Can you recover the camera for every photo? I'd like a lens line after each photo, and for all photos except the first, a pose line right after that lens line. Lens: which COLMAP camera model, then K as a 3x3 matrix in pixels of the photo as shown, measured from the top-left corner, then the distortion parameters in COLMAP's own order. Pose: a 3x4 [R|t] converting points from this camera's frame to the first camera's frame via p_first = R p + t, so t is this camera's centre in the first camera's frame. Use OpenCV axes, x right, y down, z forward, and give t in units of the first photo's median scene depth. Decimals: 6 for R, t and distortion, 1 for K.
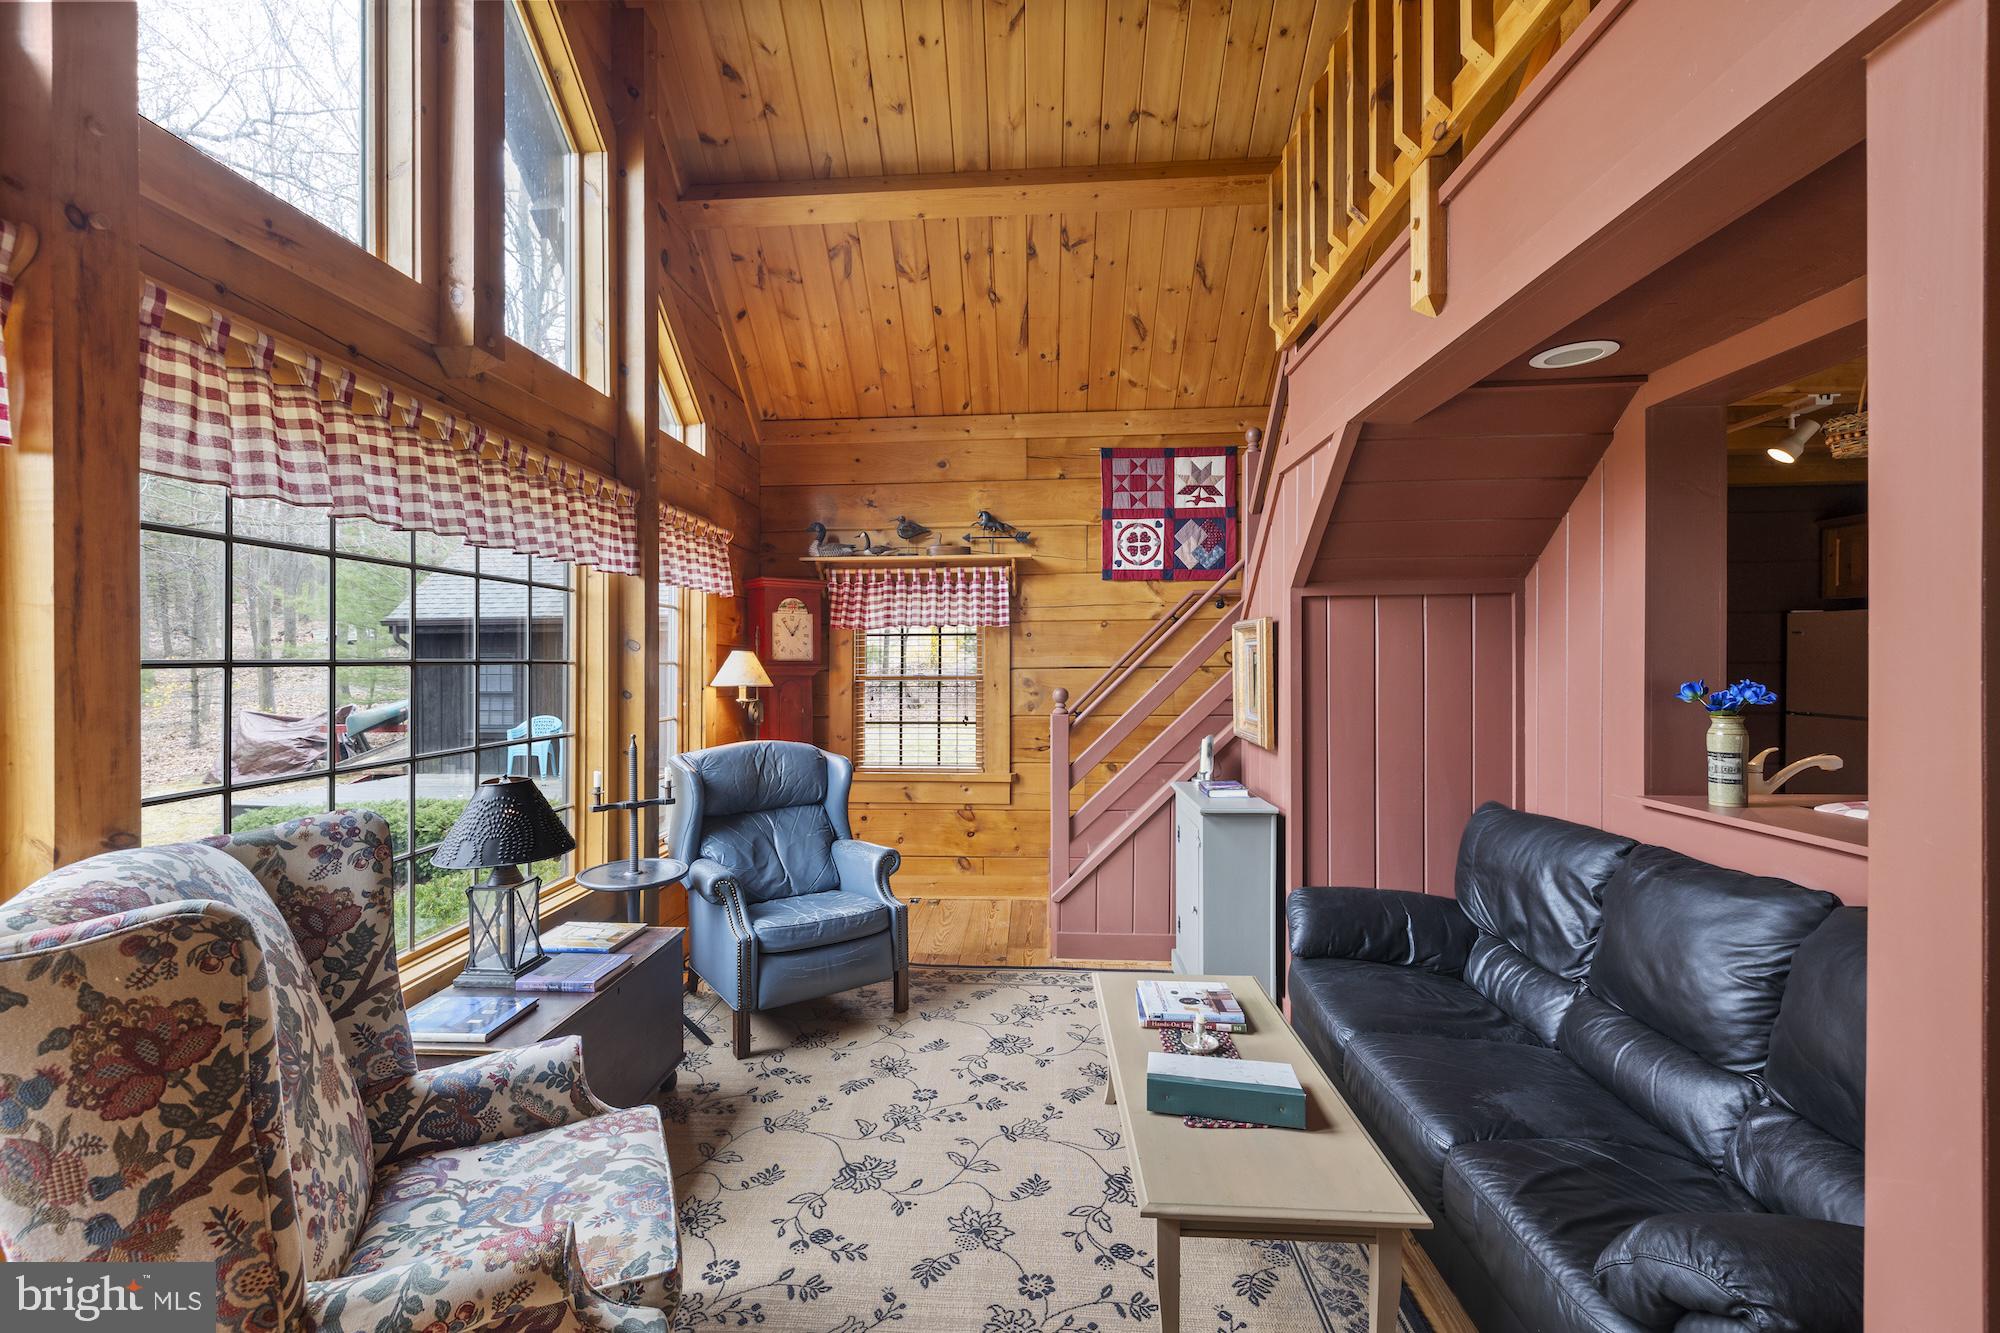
lens RADIAL K [[848.5, 0, 1015.4], [0, 848.5, 664.7], [0, 0, 1]] dist [0.000915, 0.000230]
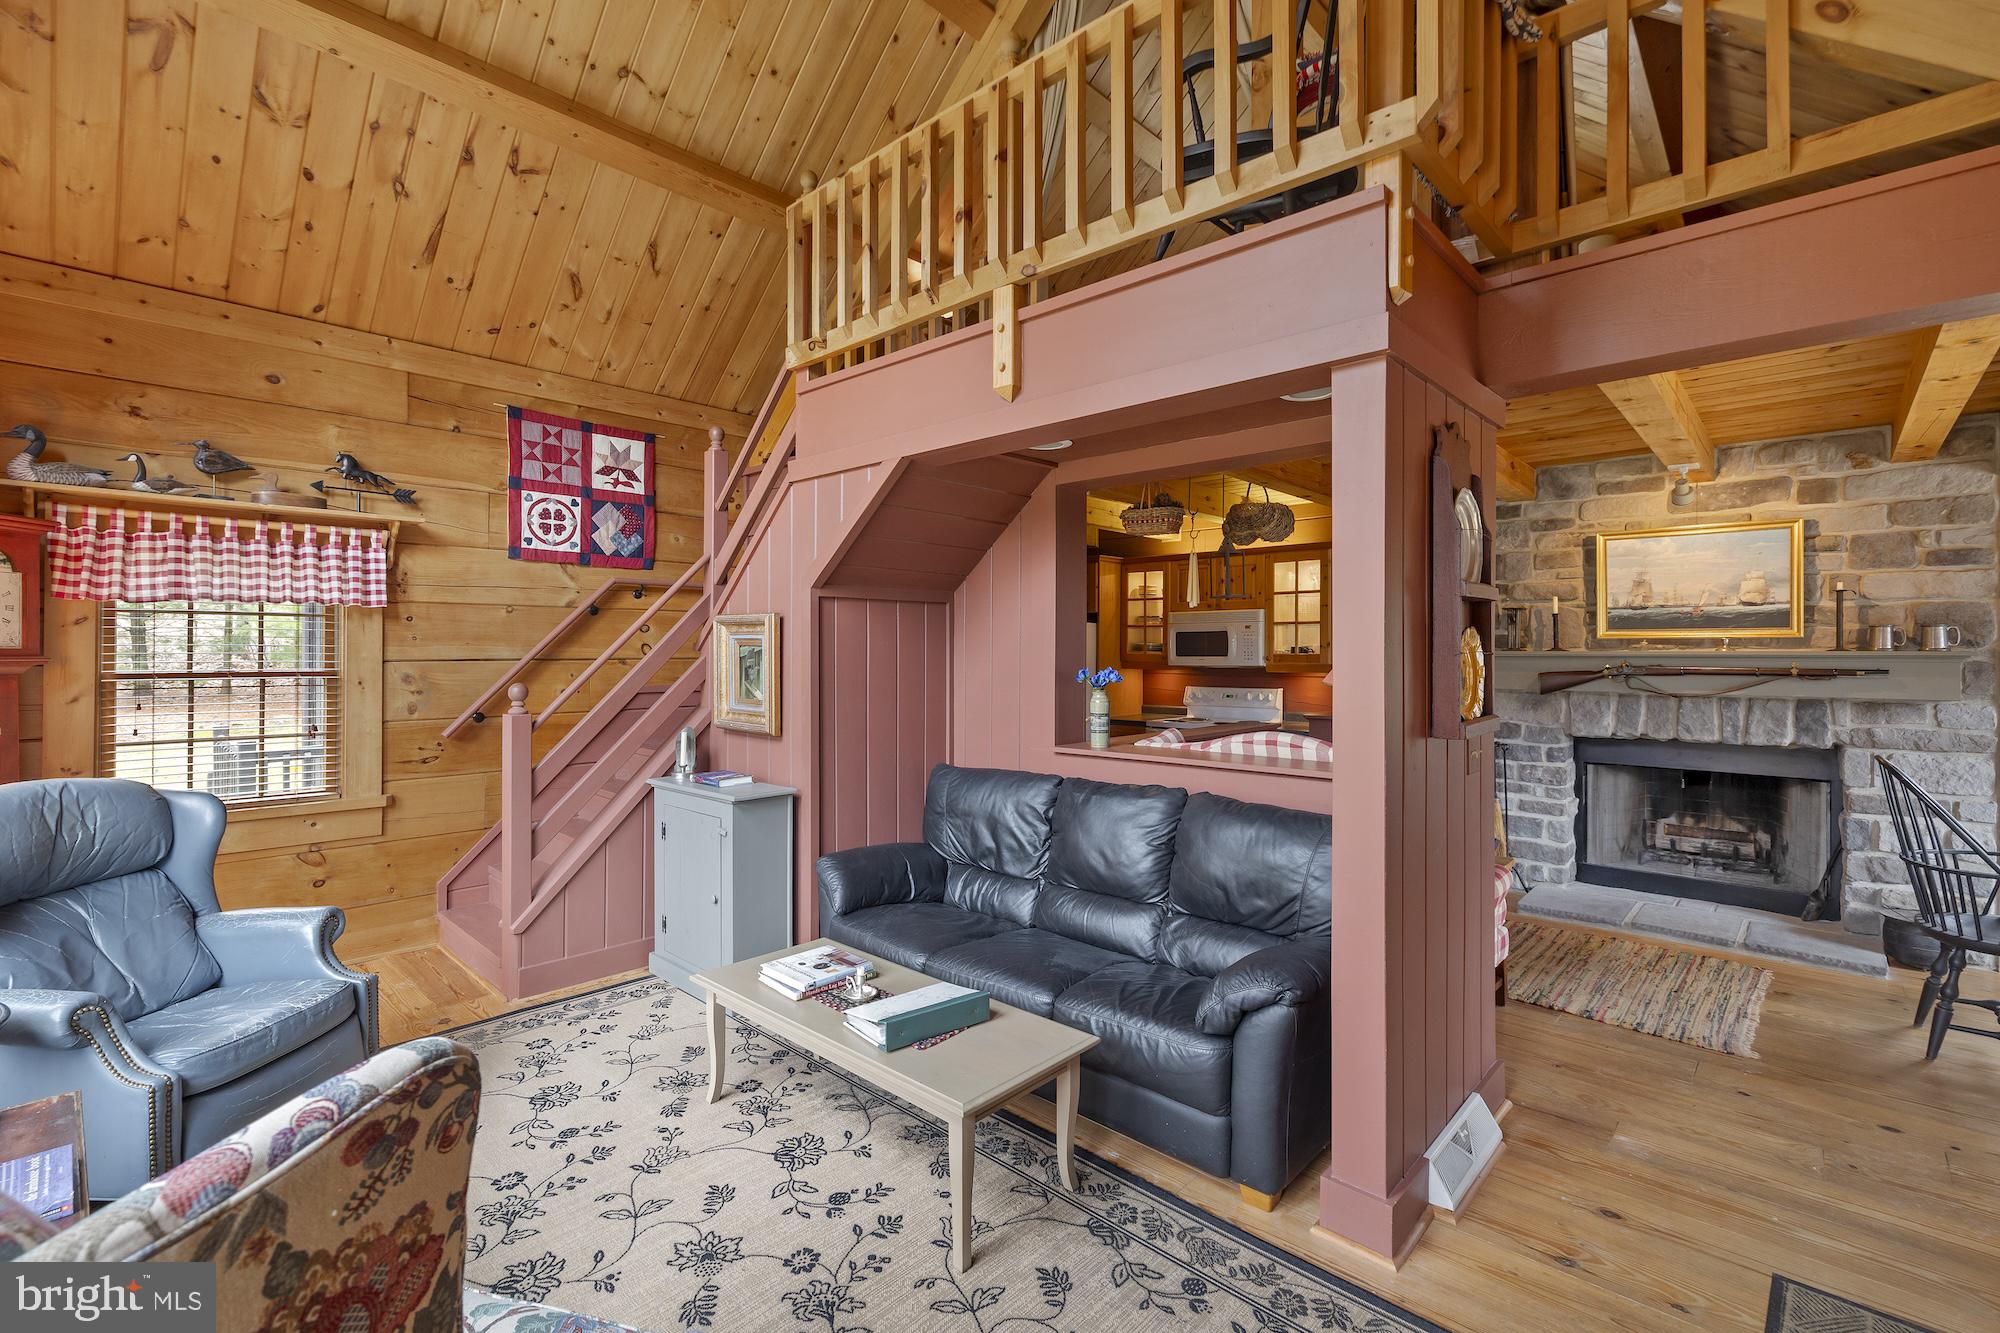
lens RADIAL K [[848.5, 0, 1006.1], [0, 848.5, 653.2], [0, 0, 1]] dist [0.000915, 0.000230]
pose [[0.644789, 0.004545, 0.764347, -0.302815], [-0.001717, 0.999988, -0.004498, -0.000335], [-0.764359, 0.001588, 0.644789, 0.073368]]
